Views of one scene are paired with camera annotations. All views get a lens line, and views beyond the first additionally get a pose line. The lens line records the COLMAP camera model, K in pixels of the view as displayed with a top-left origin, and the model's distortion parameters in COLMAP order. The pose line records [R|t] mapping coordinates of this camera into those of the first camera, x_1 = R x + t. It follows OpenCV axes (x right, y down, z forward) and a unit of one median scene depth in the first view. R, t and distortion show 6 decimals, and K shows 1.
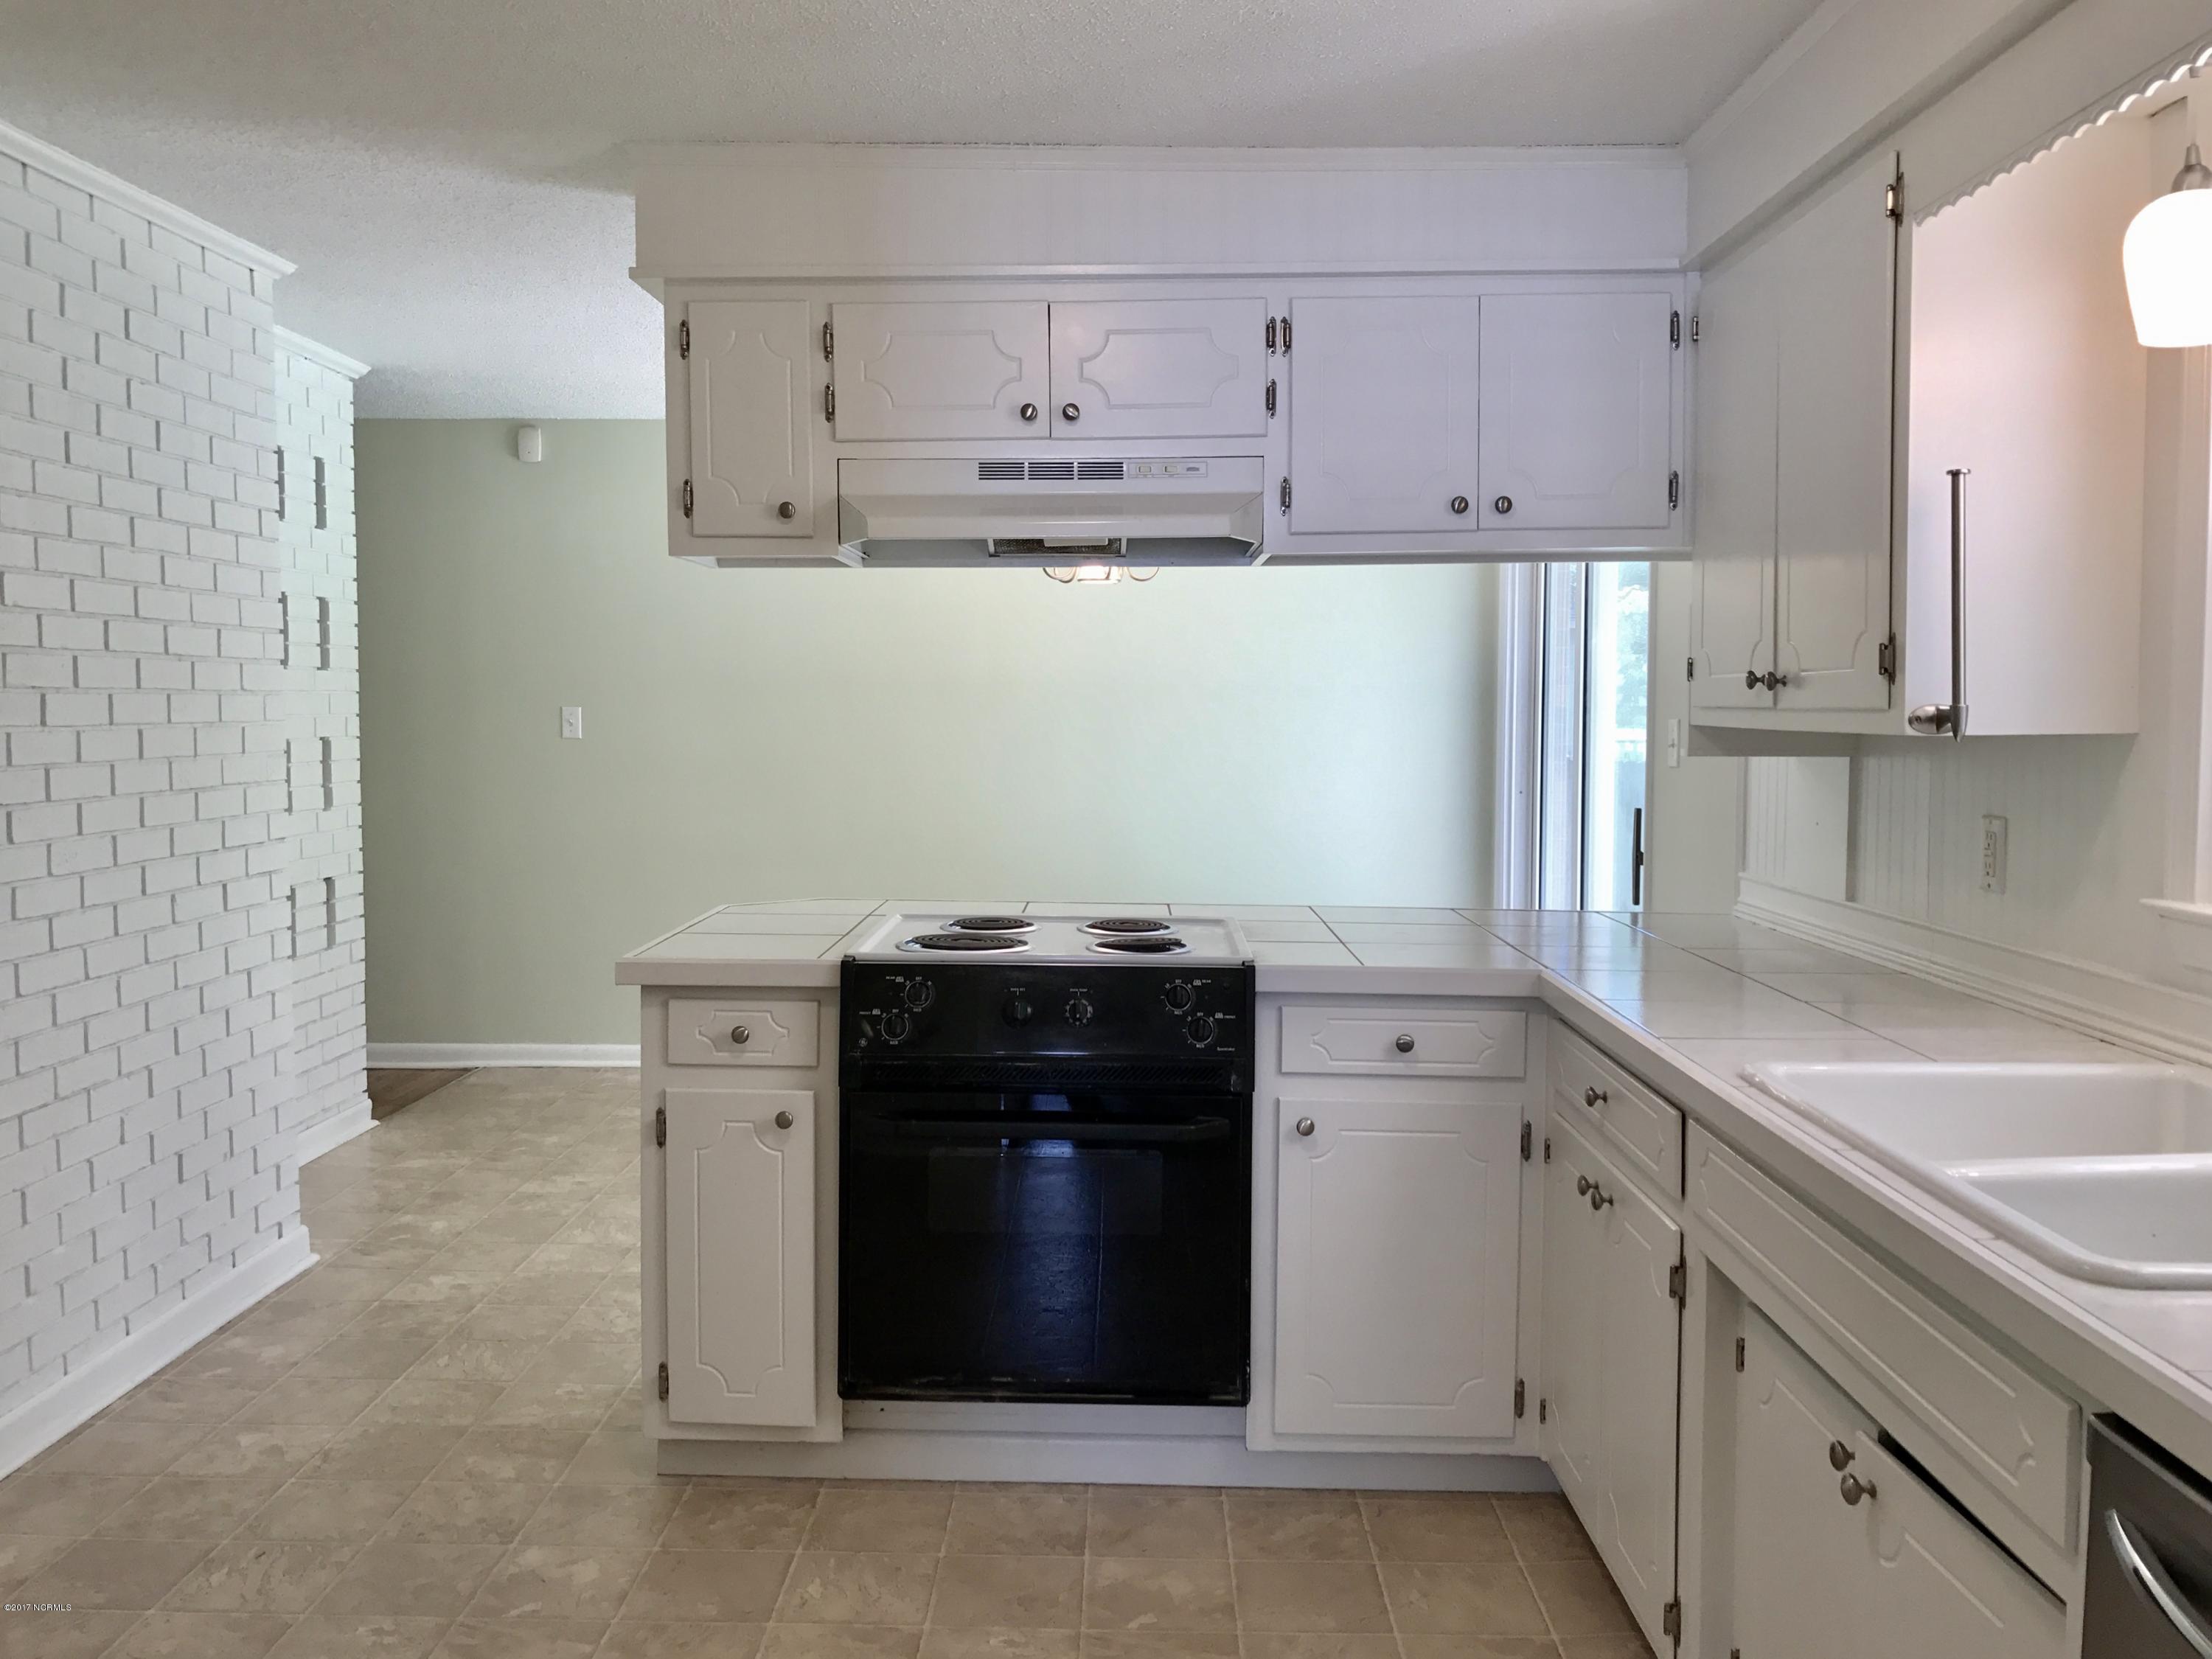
lens RADIAL K [[1781.6, 0, 1106.0], [0, 1781.6, 829.5], [0, 0, 1]] dist [0.024278, -0.034205]
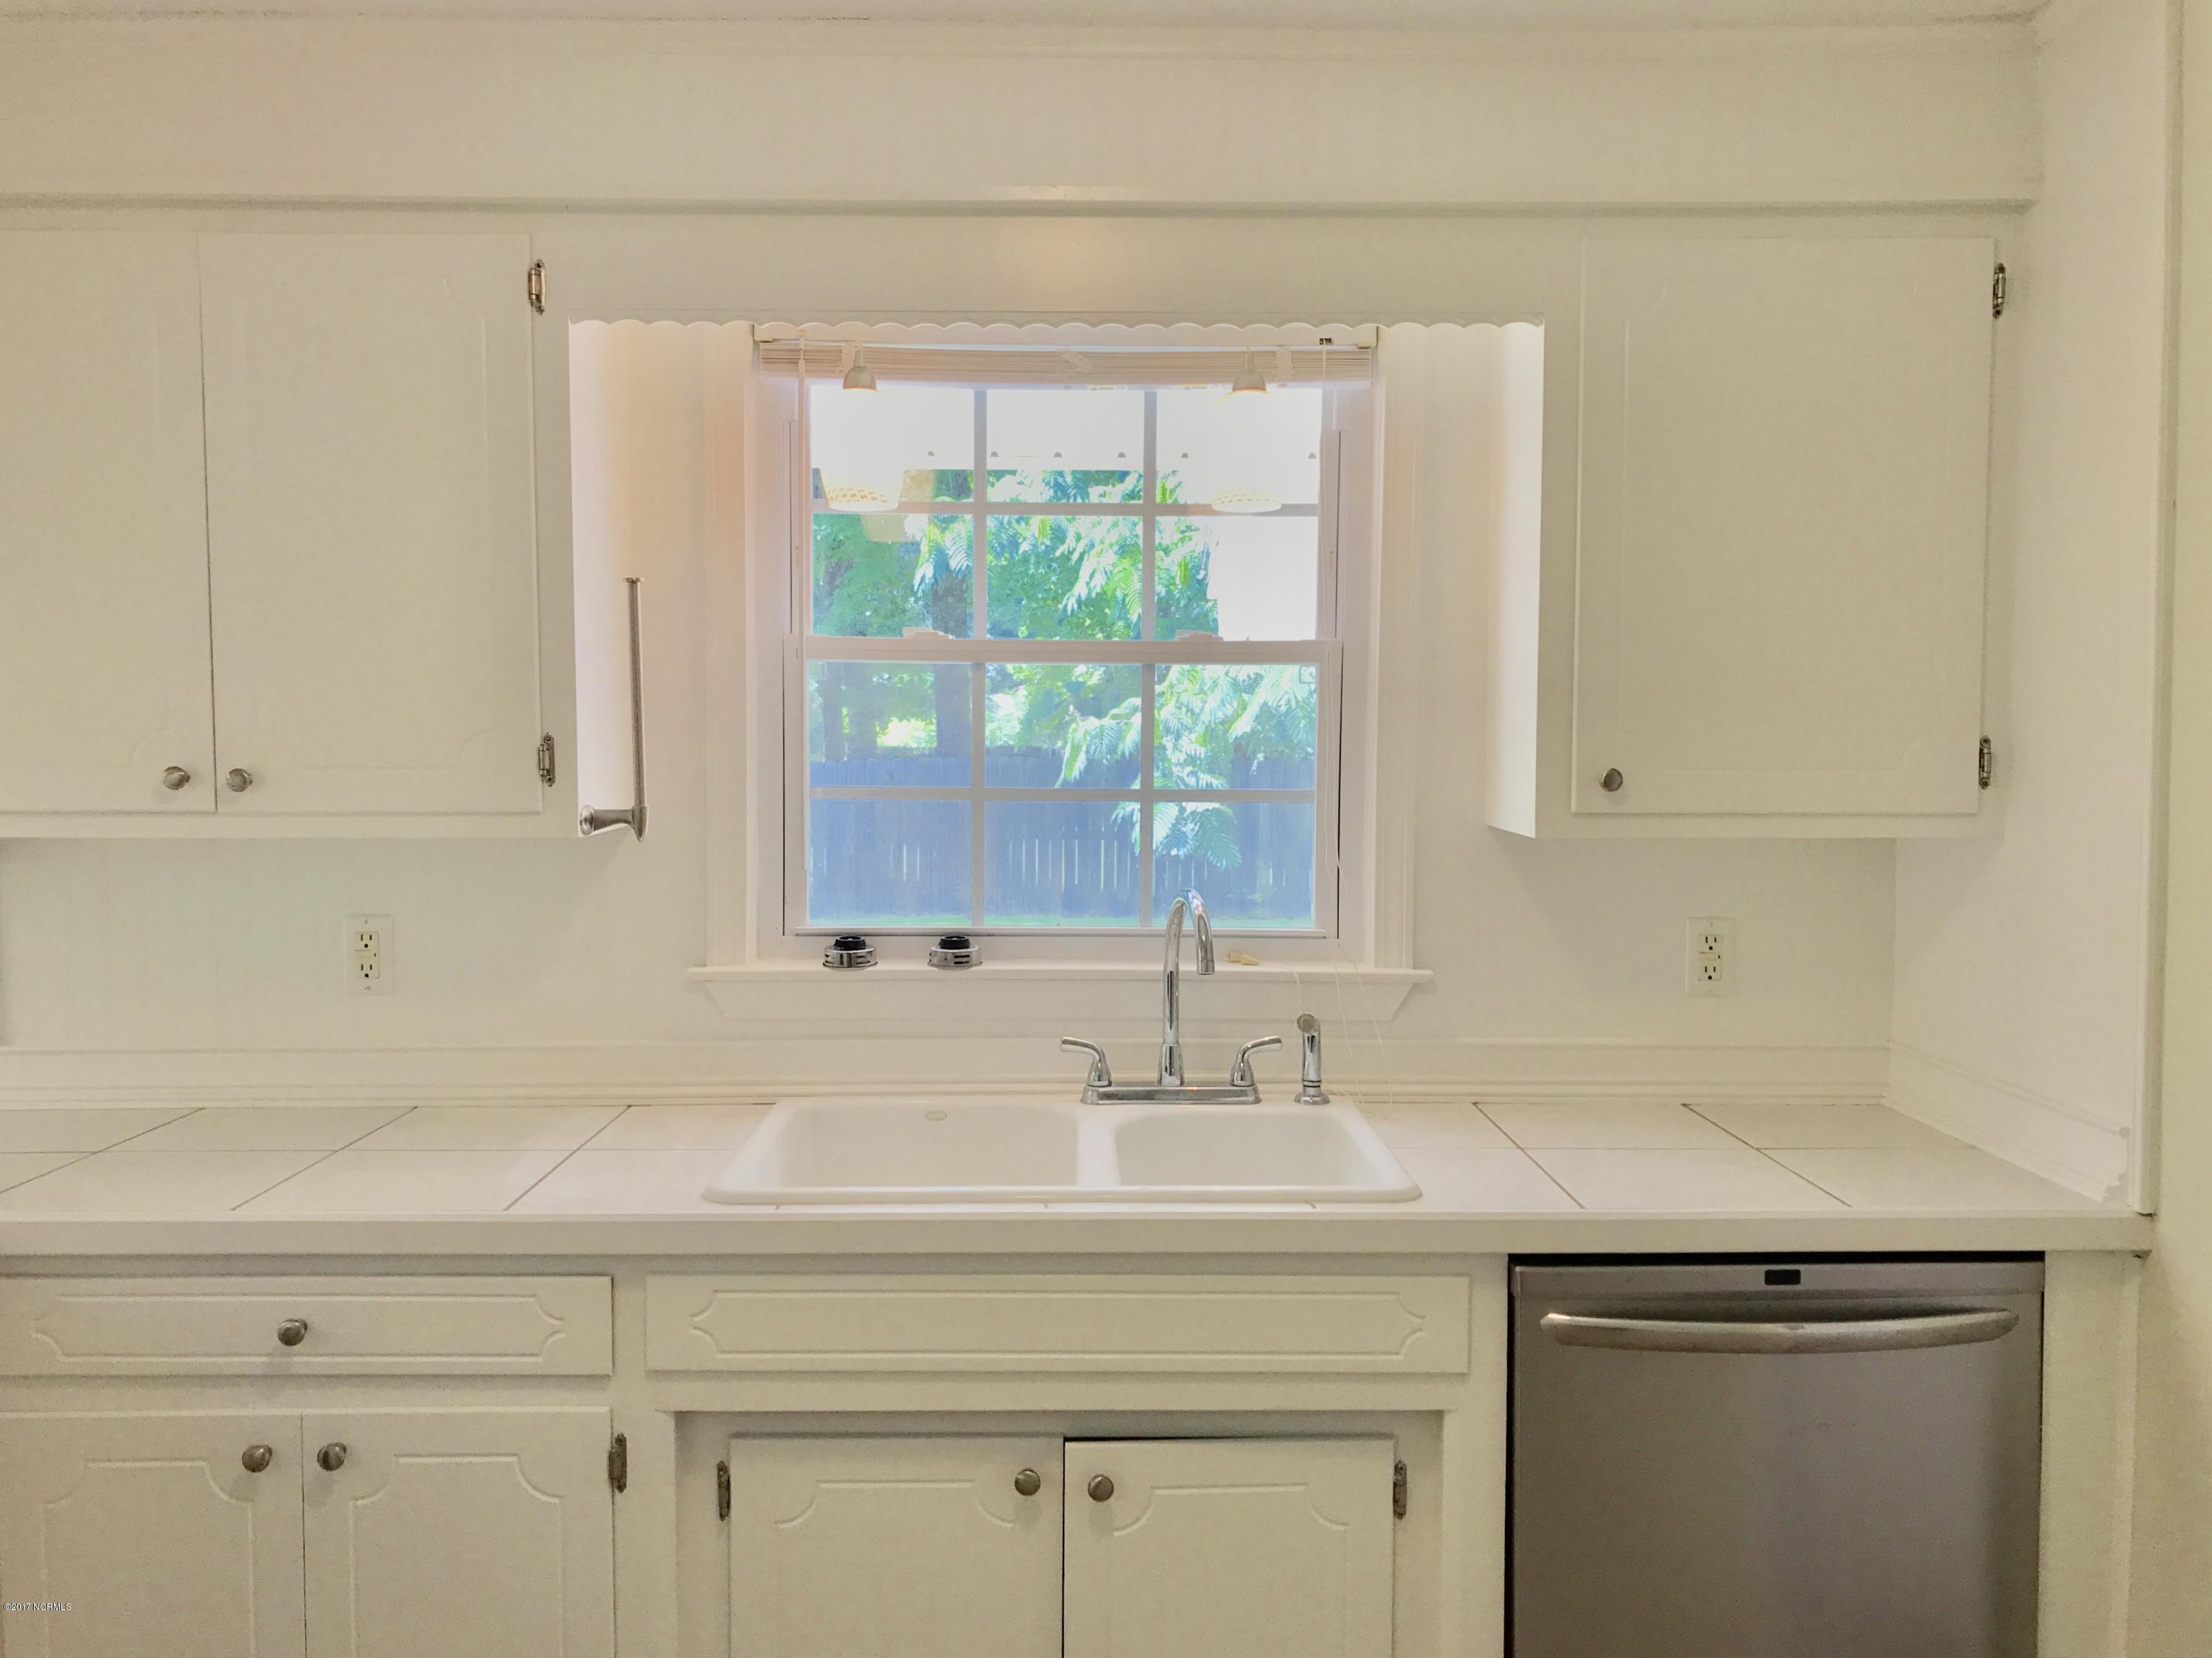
lens RADIAL K [[1781.4, 0, 1106.0], [0, 1781.4, 829.0], [0, 0, 1]] dist [0.024278, -0.034205]
pose [[-0.021719, -0.060281, 0.997945, -0.547289], [0.068944, 0.995714, 0.061647, -0.098710], [-0.997384, 0.070142, -0.017470, 0.734234]]
